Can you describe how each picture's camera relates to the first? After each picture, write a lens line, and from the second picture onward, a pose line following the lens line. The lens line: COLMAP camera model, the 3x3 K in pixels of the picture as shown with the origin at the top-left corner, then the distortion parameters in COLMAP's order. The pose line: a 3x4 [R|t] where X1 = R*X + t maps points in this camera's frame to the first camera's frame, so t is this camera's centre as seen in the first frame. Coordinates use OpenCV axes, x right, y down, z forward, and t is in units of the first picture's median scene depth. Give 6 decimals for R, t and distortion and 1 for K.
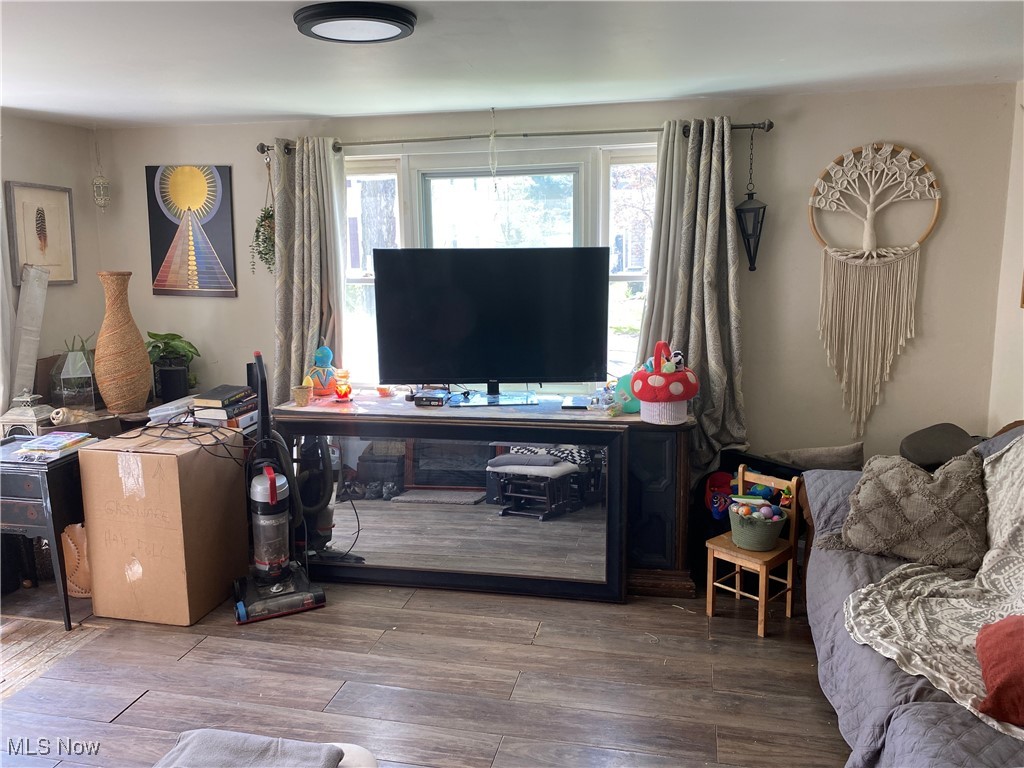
lens RADIAL K [[788.3, 0, 514.0], [0, 788.3, 375.1], [0, 0, 1]] dist [0.041962, -0.017129]
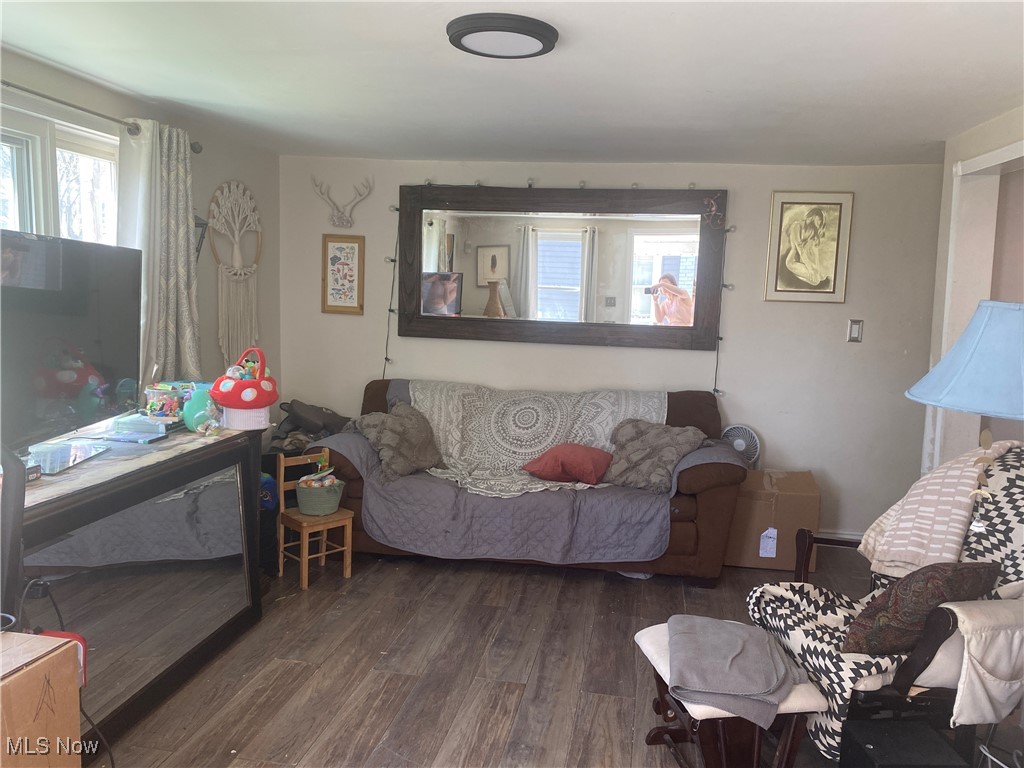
lens RADIAL K [[788.3, 0, 514.3], [0, 788.3, 387.5], [0, 0, 1]] dist [0.041962, -0.017129]
pose [[-0.032032, -0.110903, 0.993315, -0.850140], [0.141103, 0.983370, 0.114342, -0.064211], [-0.989477, 0.143823, -0.015850, 0.687916]]
